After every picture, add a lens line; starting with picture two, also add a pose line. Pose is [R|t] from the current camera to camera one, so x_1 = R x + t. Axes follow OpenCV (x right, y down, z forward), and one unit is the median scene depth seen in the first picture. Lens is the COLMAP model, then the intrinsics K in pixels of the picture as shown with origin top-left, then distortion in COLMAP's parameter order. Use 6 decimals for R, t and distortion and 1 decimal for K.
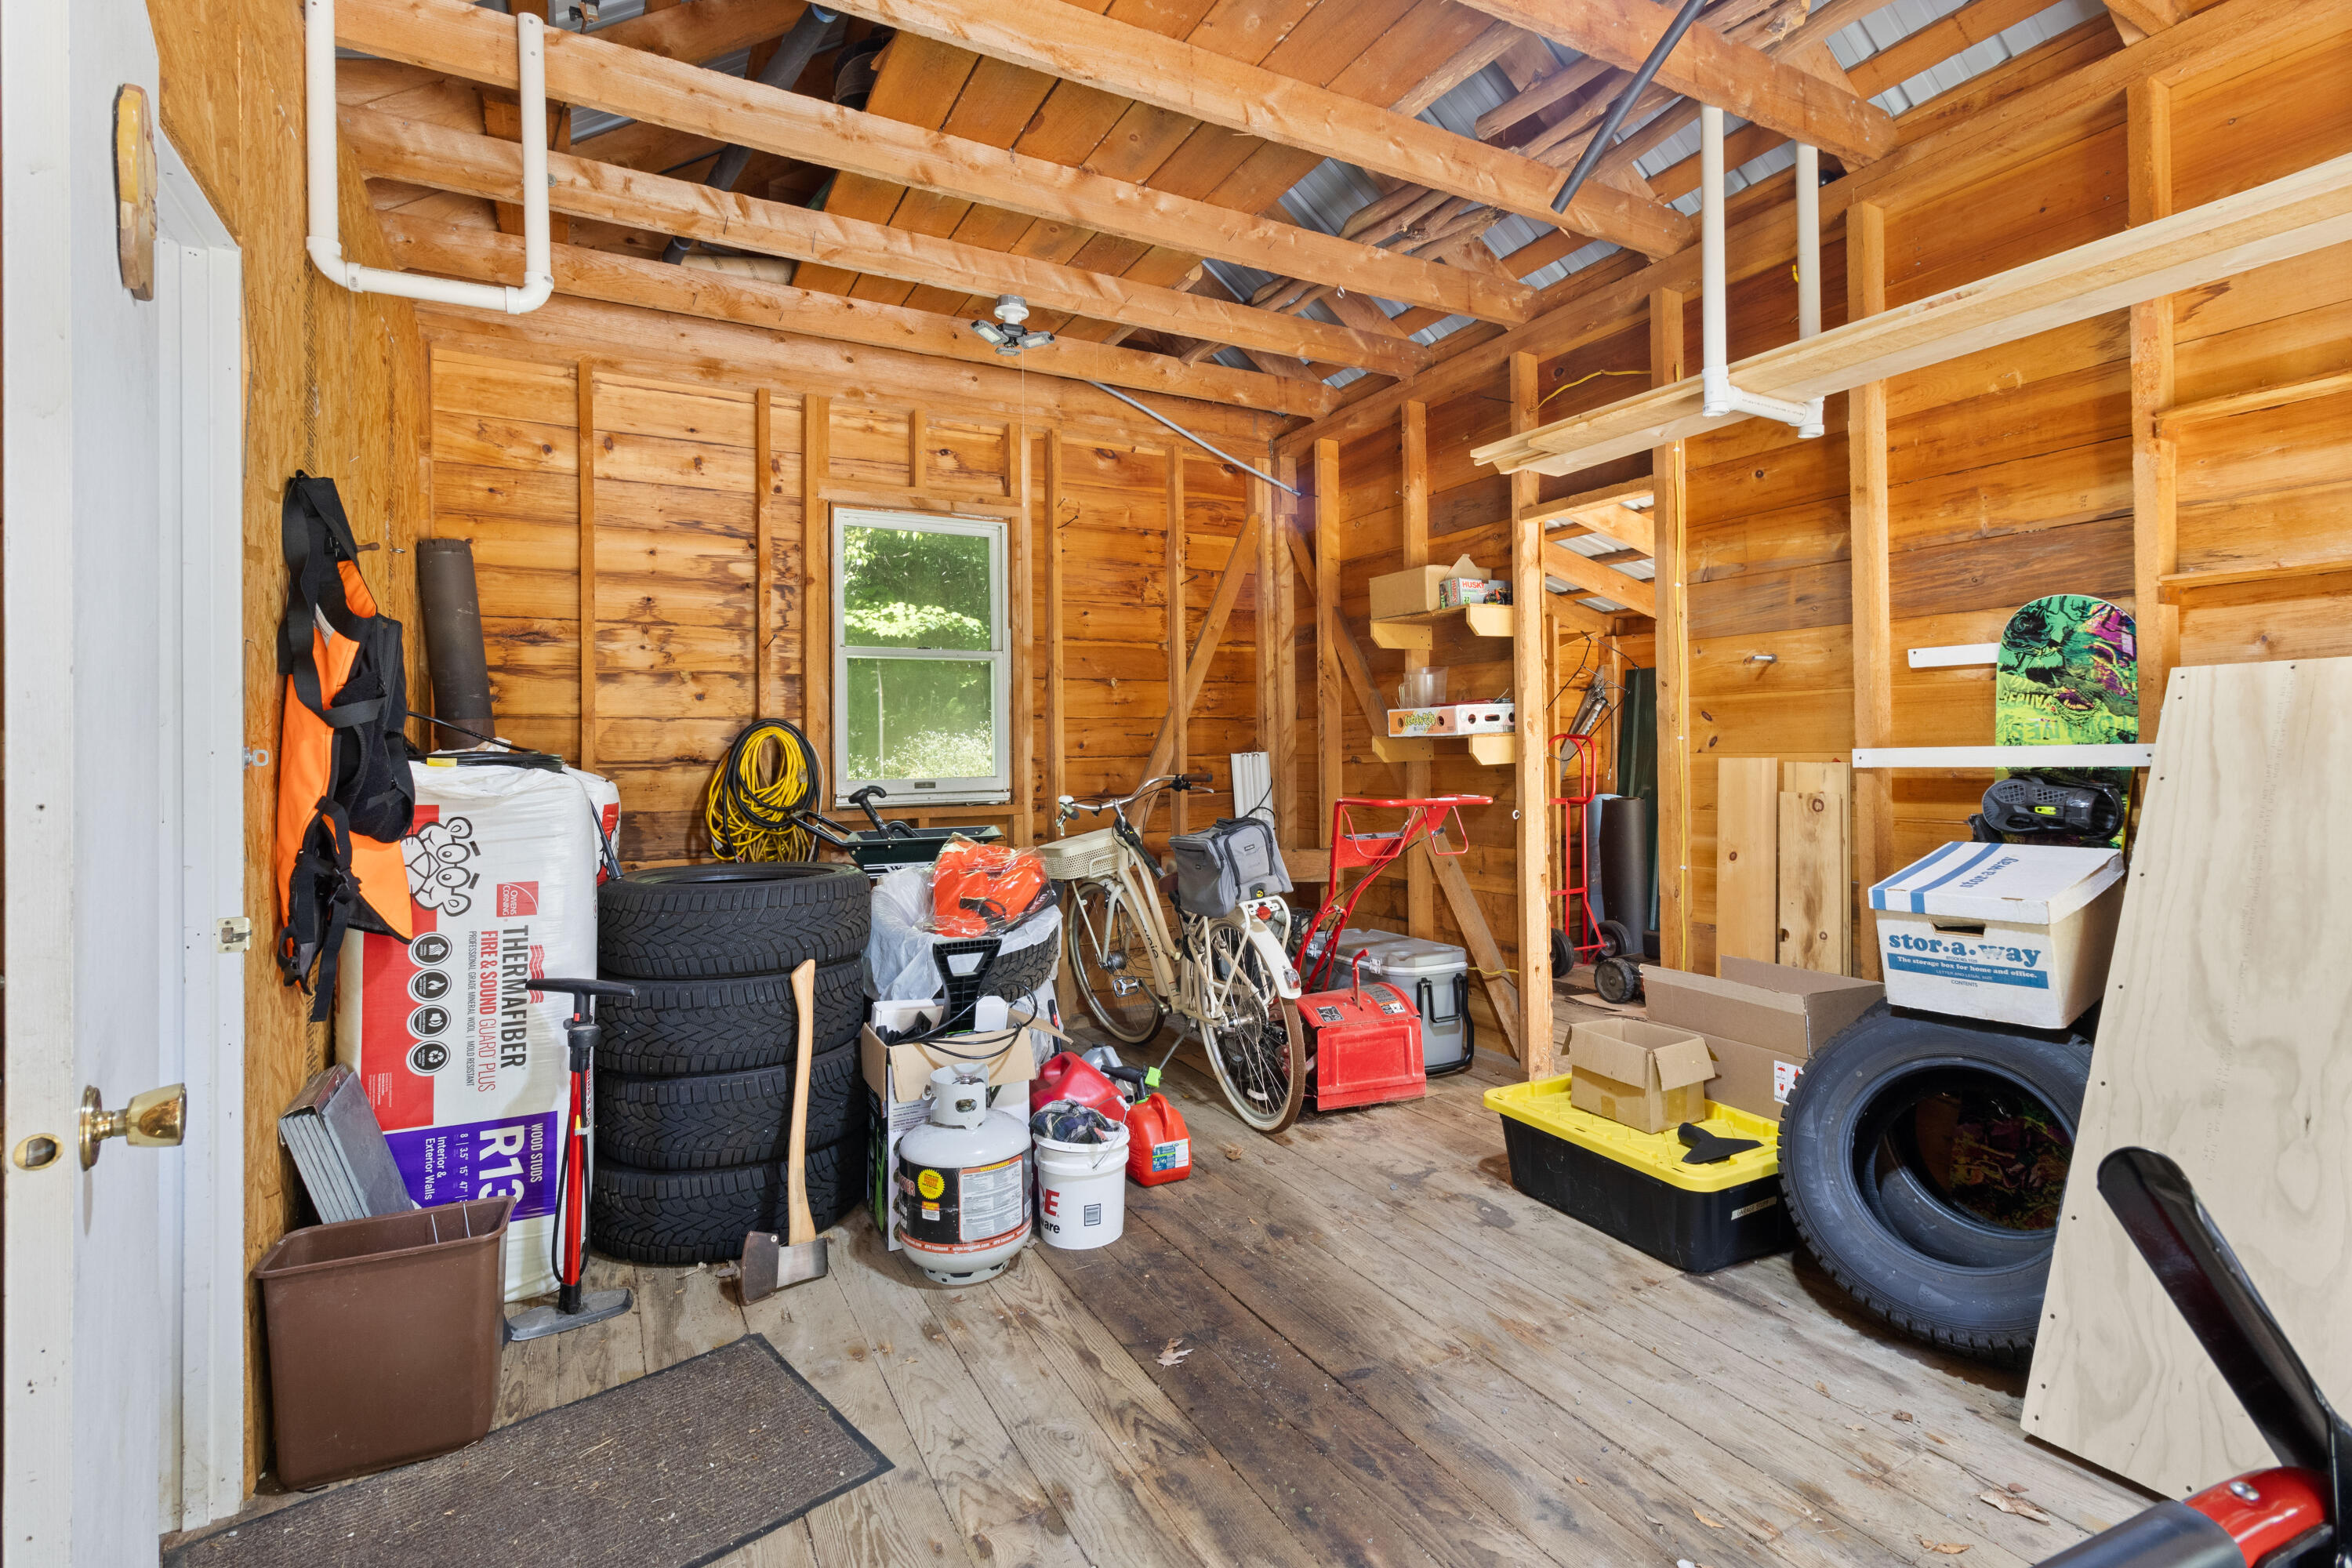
lens RADIAL K [[1087.2, 0, 1178.3], [0, 1087.2, 747.0], [0, 0, 1]] dist [0.000402, 0.000203]
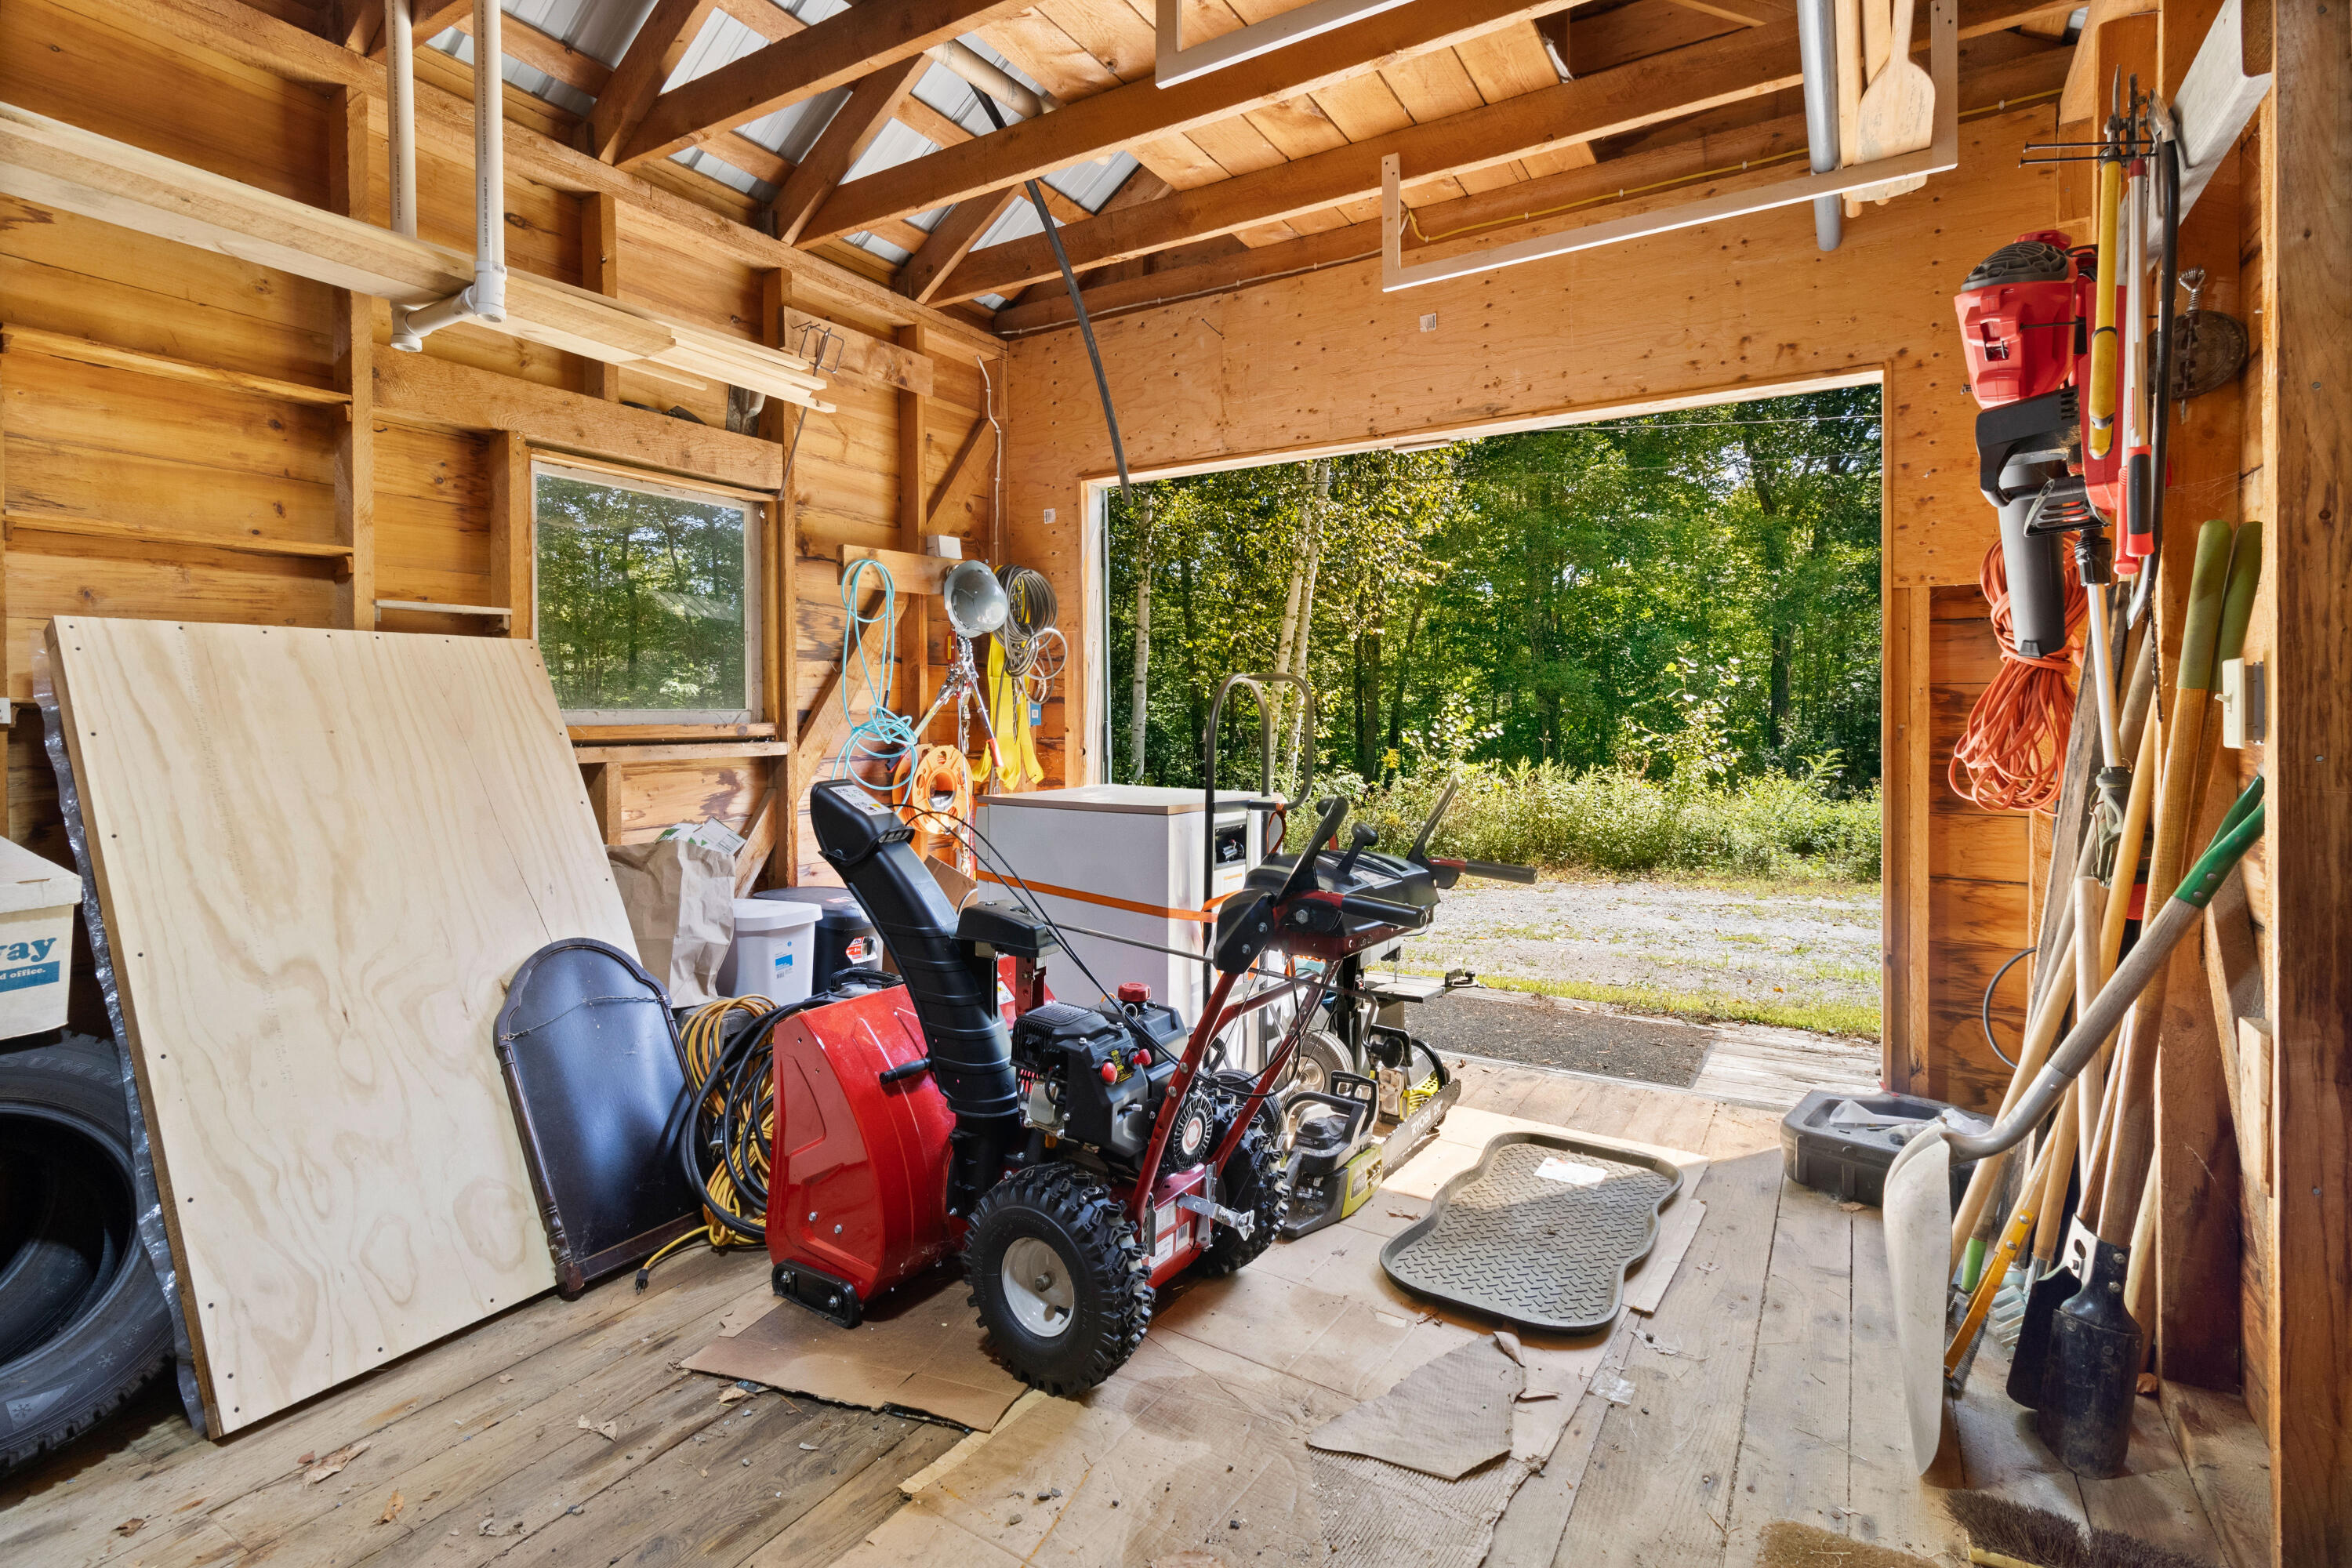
lens RADIAL K [[1117.5, 0, 1179.8], [0, 1117.5, 723.6], [0, 0, 1]] dist [0.000825, 0.000262]
pose [[-0.506182, 0.006070, 0.862405, -0.449629], [0.004376, 0.999980, -0.004470, 0.031913], [-0.862415, 0.001511, -0.506199, 0.769543]]
